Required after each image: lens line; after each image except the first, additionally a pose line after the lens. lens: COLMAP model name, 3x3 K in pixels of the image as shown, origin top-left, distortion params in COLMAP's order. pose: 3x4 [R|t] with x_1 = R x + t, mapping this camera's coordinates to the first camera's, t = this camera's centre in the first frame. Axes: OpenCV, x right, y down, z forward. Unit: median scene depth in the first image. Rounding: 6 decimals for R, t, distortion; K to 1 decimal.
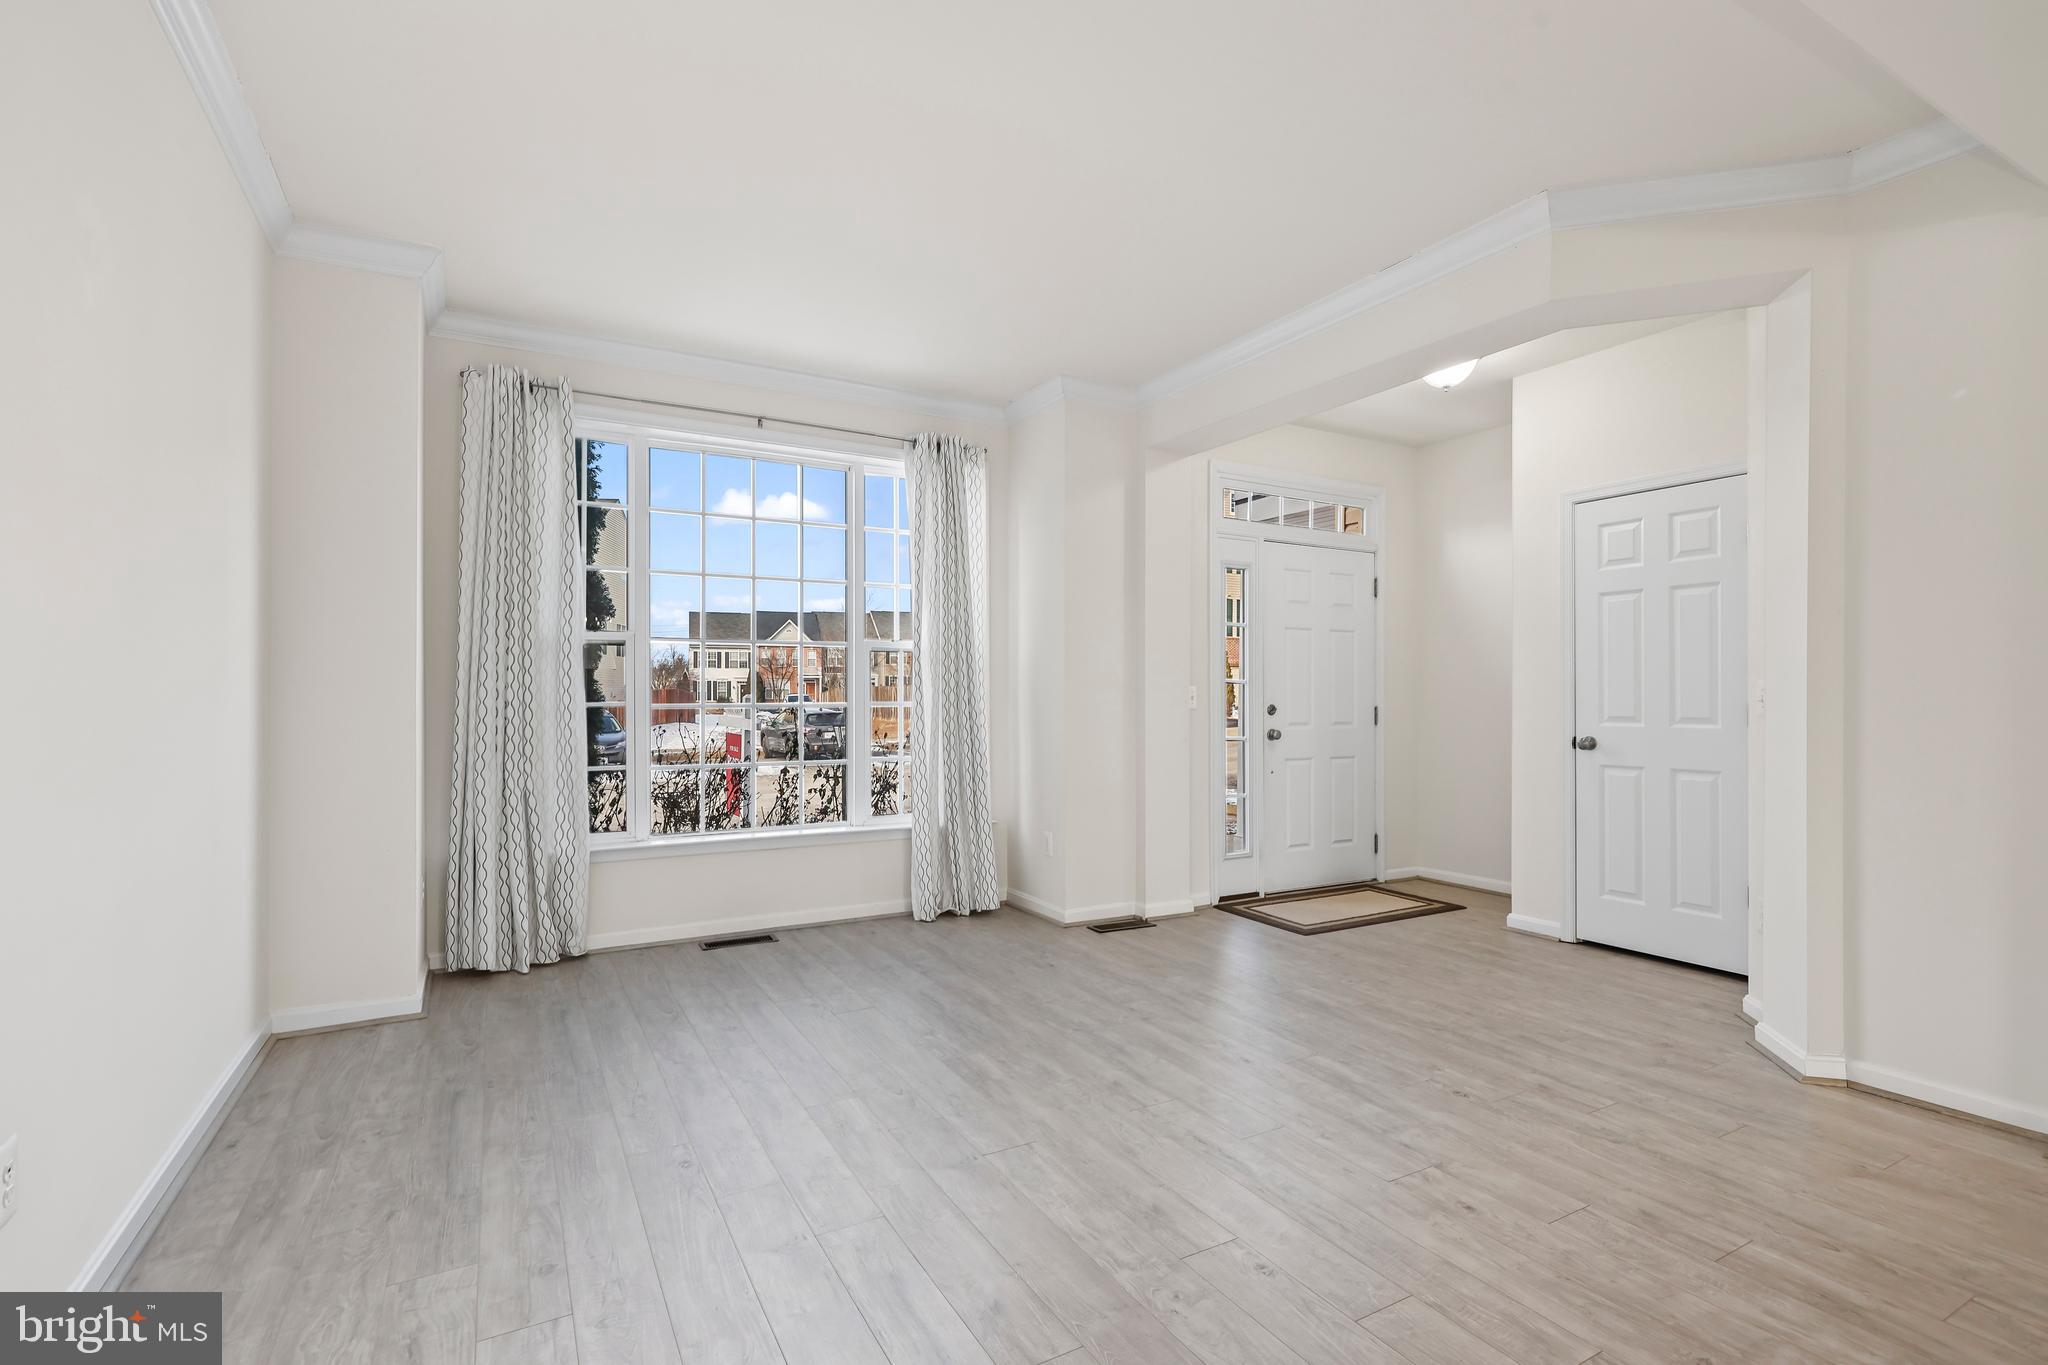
lens RADIAL K [[934.0, 0, 1032.2], [0, 934.0, 701.7], [0, 0, 1]] dist [0.001976, 0.000905]
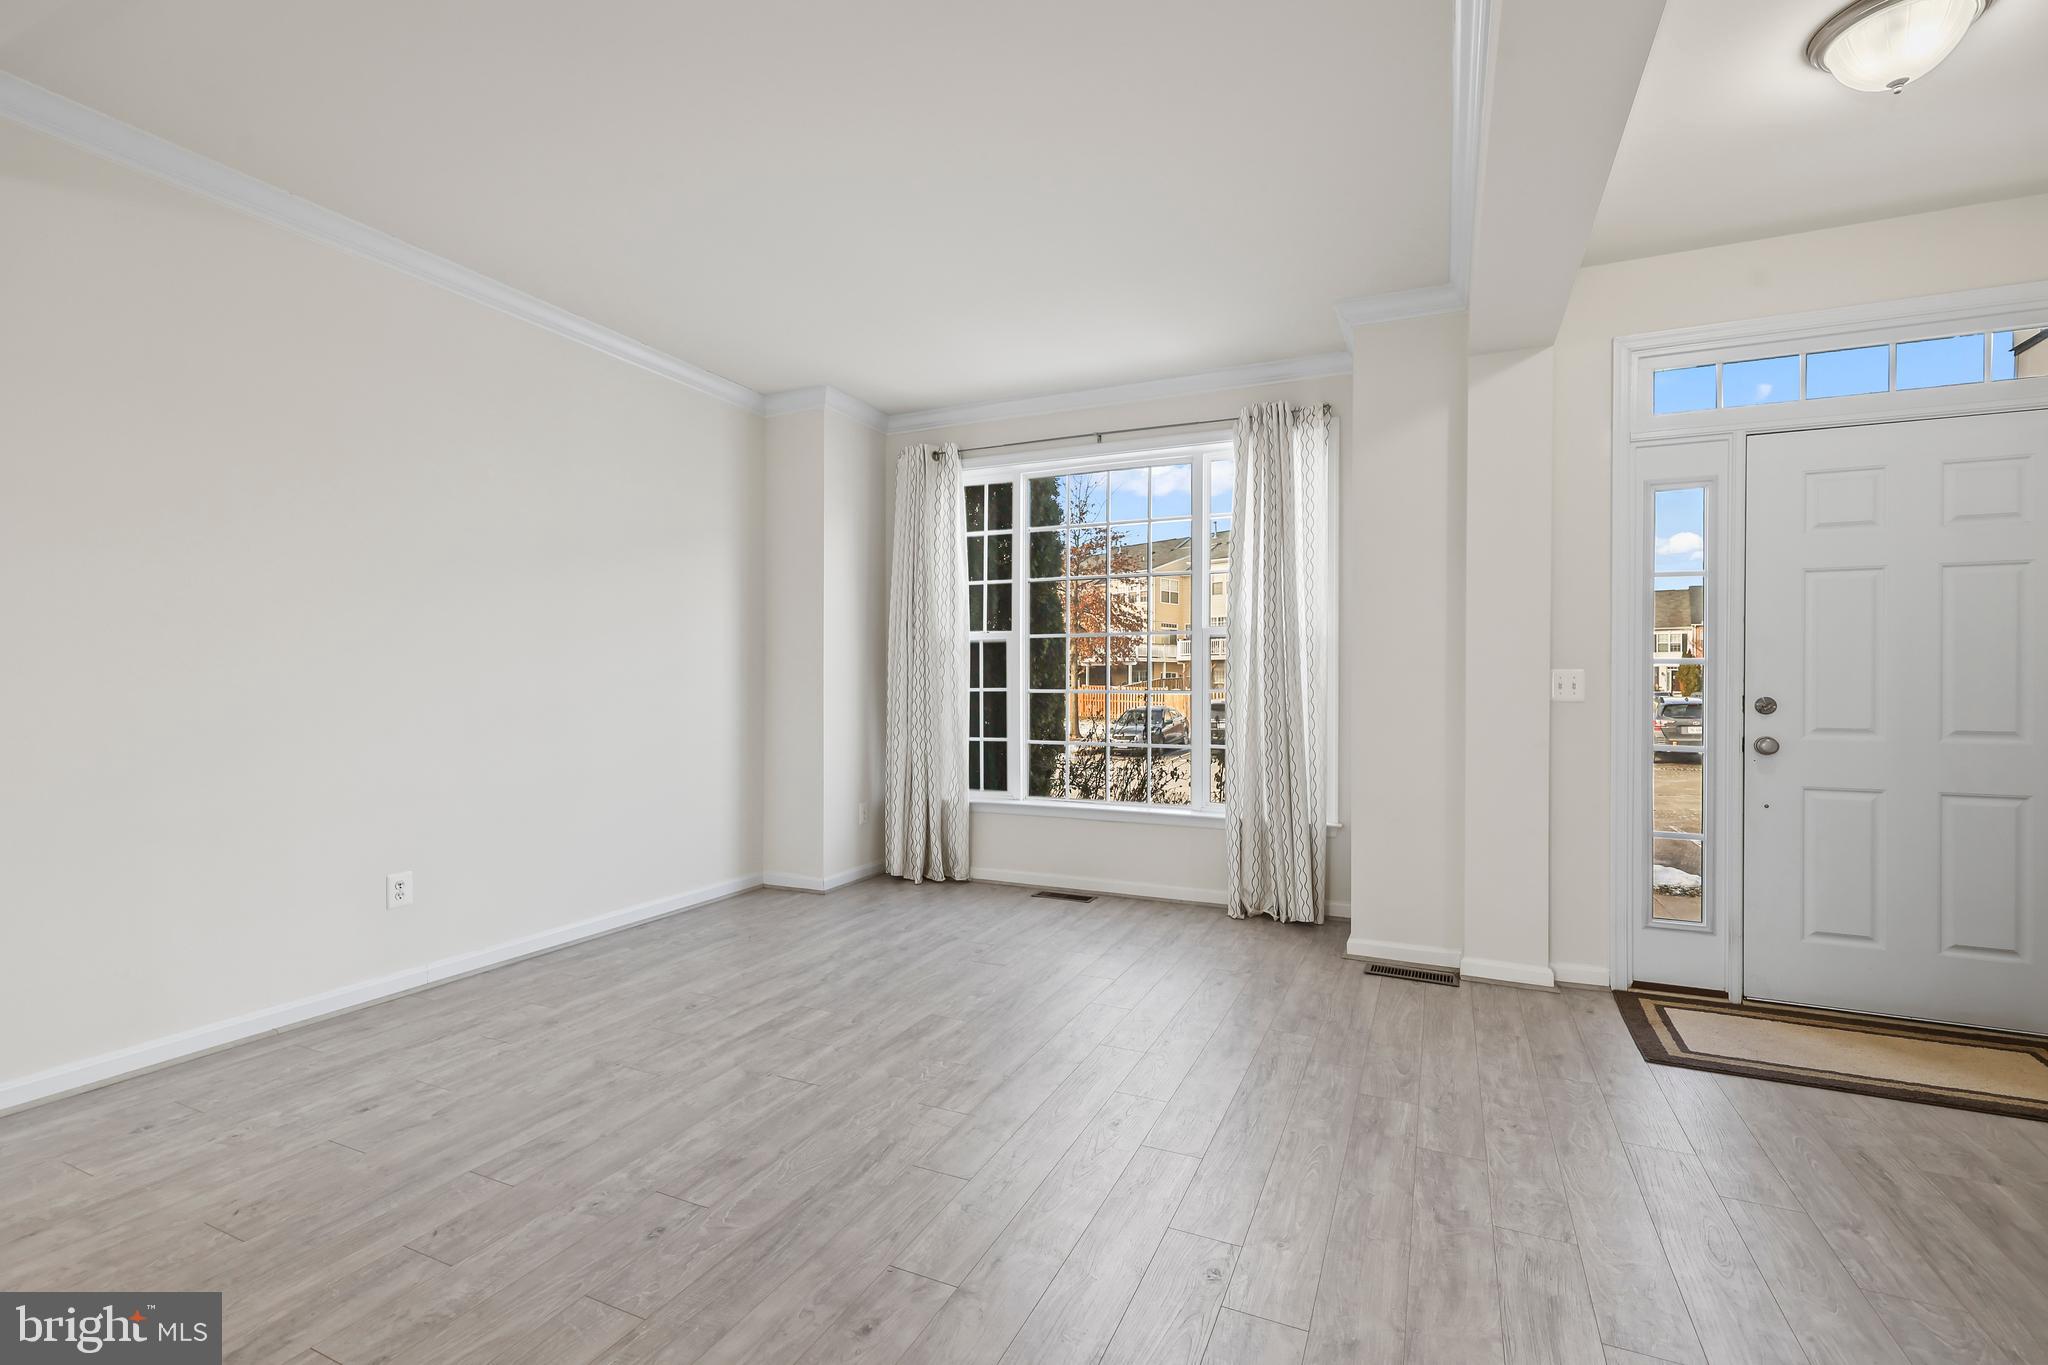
lens RADIAL K [[900.8, 0, 1038.0], [0, 900.8, 680.3], [0, 0, 1]] dist [0.001404, 0.000570]
pose [[0.591218, -0.002464, -0.806508, 0.639653], [-0.004815, 0.999967, -0.006584, -0.001351], [0.806497, 0.007776, 0.591187, 0.362812]]
